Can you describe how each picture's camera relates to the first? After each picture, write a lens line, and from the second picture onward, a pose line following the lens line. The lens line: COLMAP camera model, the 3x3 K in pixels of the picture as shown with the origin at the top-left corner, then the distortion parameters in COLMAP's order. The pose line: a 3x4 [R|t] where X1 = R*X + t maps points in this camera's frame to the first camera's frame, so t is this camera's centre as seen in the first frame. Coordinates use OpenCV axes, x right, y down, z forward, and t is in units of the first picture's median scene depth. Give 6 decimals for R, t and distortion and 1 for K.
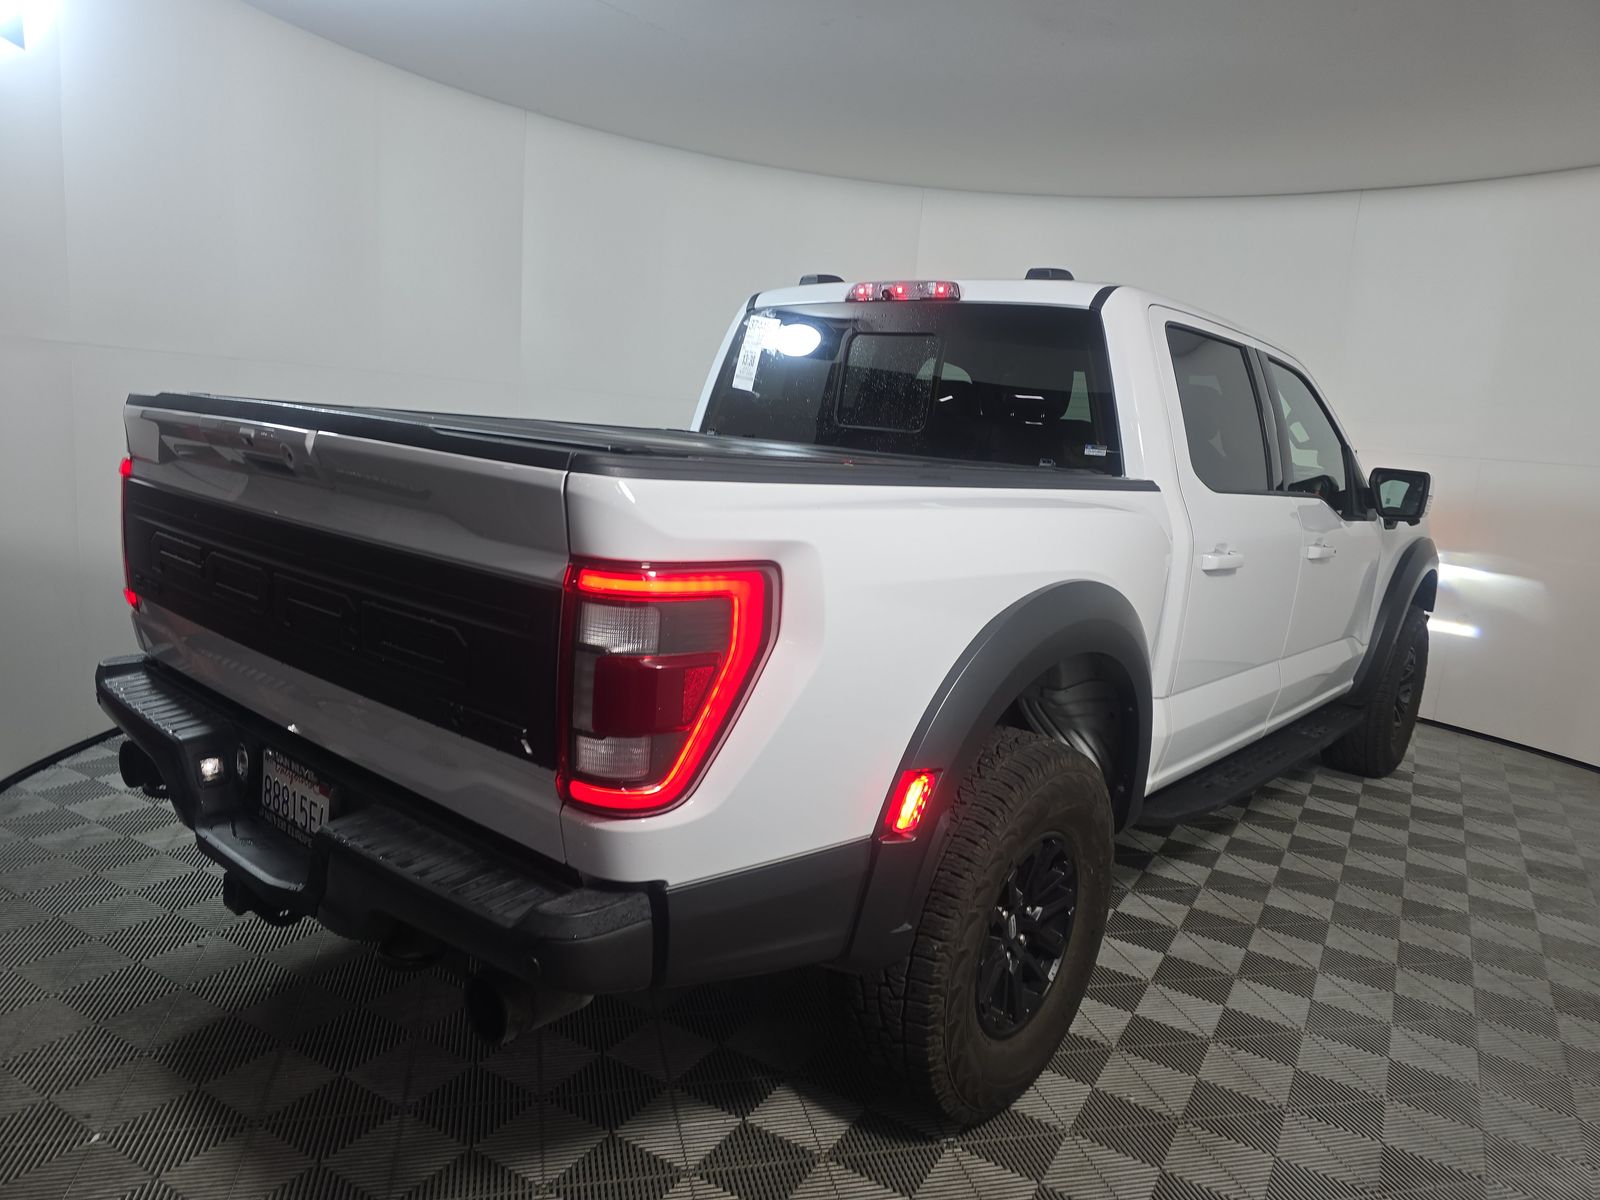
lens RADIAL K [[1077.8, 0, 795.3], [0, 1077.8, 601.4], [0, 0, 1]] dist [0.039597, -0.008043]
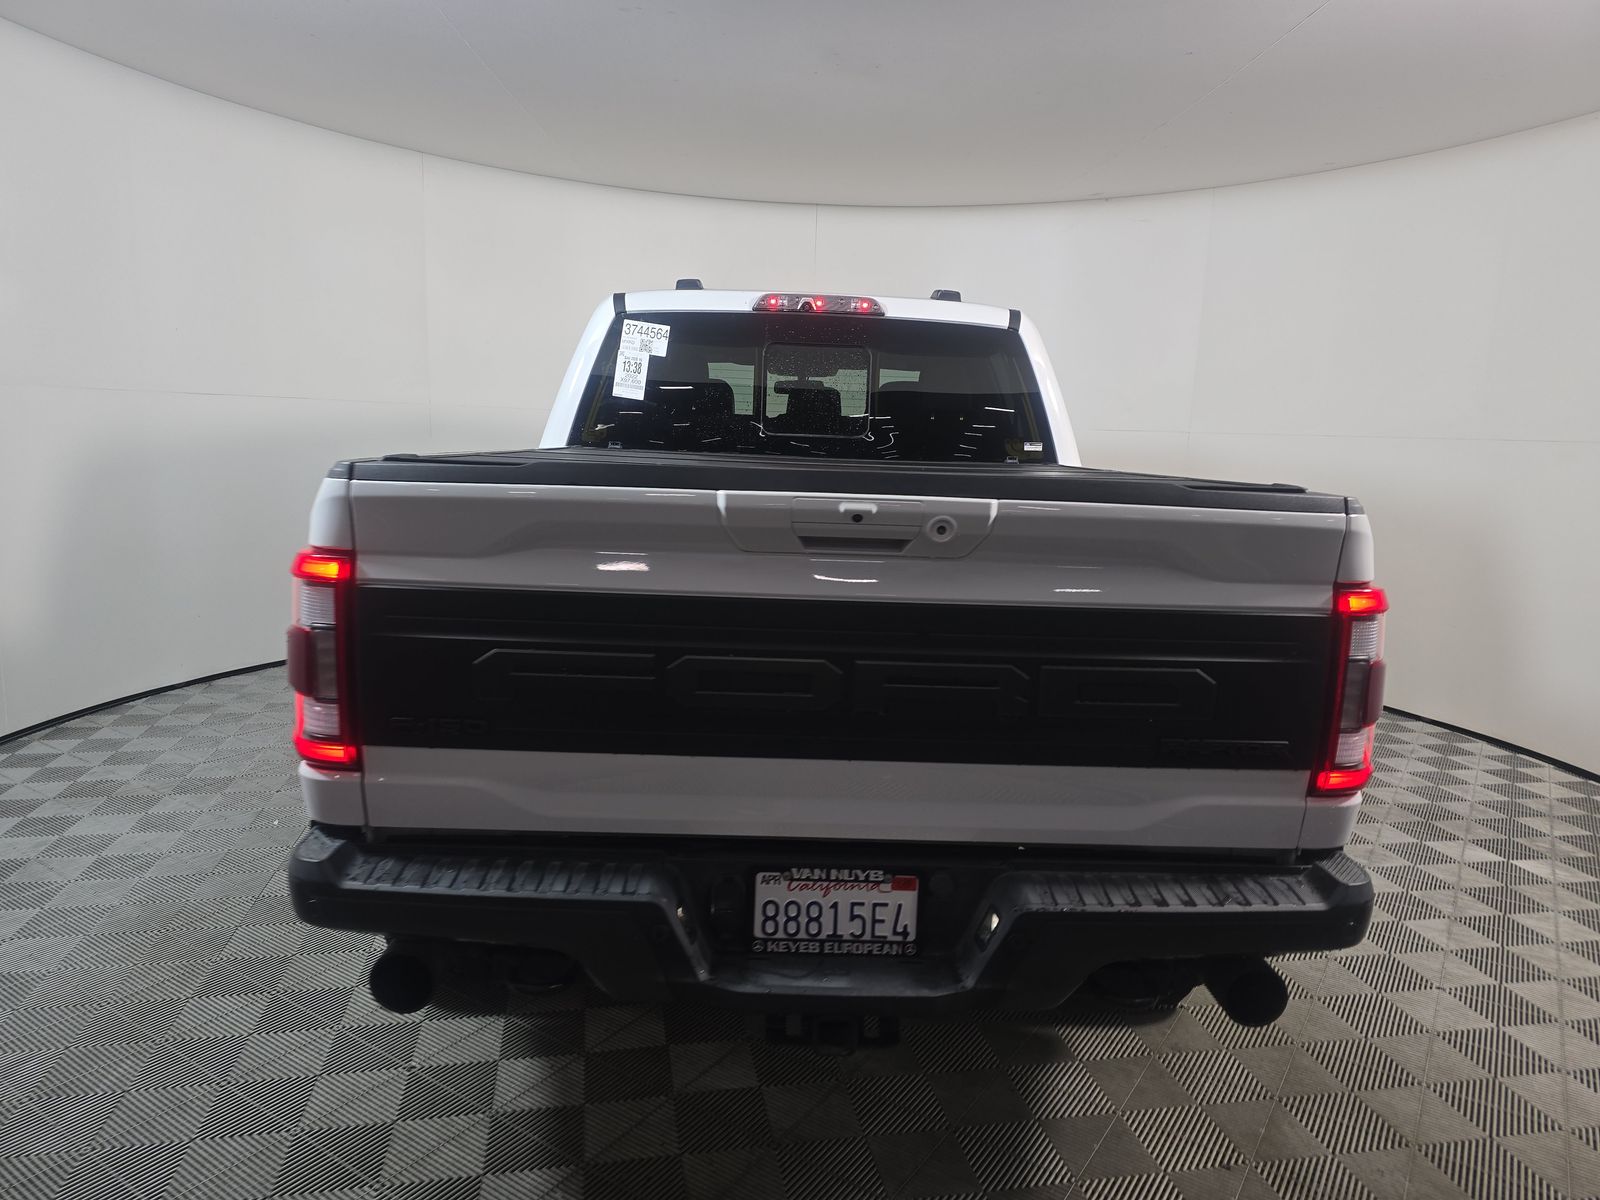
lens RADIAL K [[1077.8, 0, 802.5], [0, 1077.8, 597.0], [0, 0, 1]] dist [0.039597, -0.008043]
pose [[0.744673, -0.154333, 0.649341, -0.663696], [0.133327, 0.987687, 0.081849, -0.095747], [-0.653977, 0.025625, 0.756080, 0.226881]]
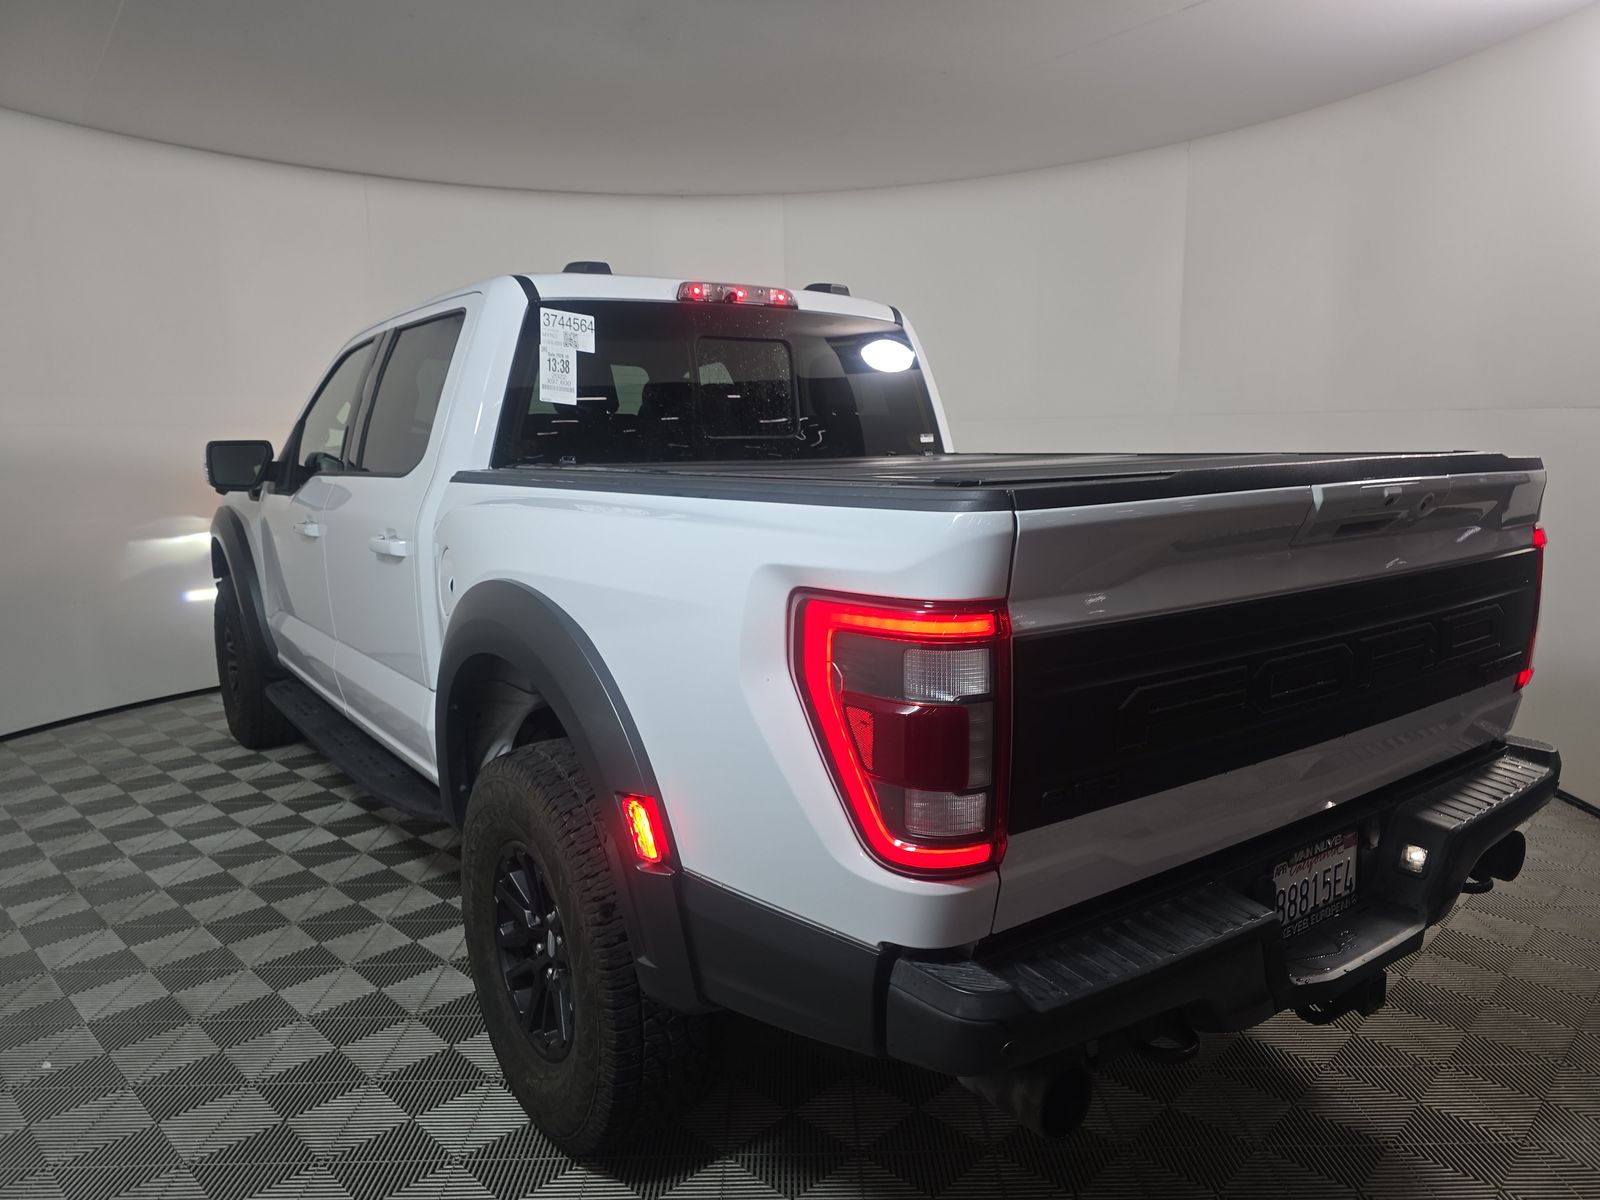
lens RADIAL K [[1077.8, 0, 798.3], [0, 1077.8, 610.6], [0, 0, 1]] dist [0.039597, -0.008043]
pose [[0.235753, -0.239261, 0.941900, -0.903736], [0.191184, 0.961697, 0.196438, -0.200364], [-0.952822, 0.133766, 0.272466, 0.744486]]
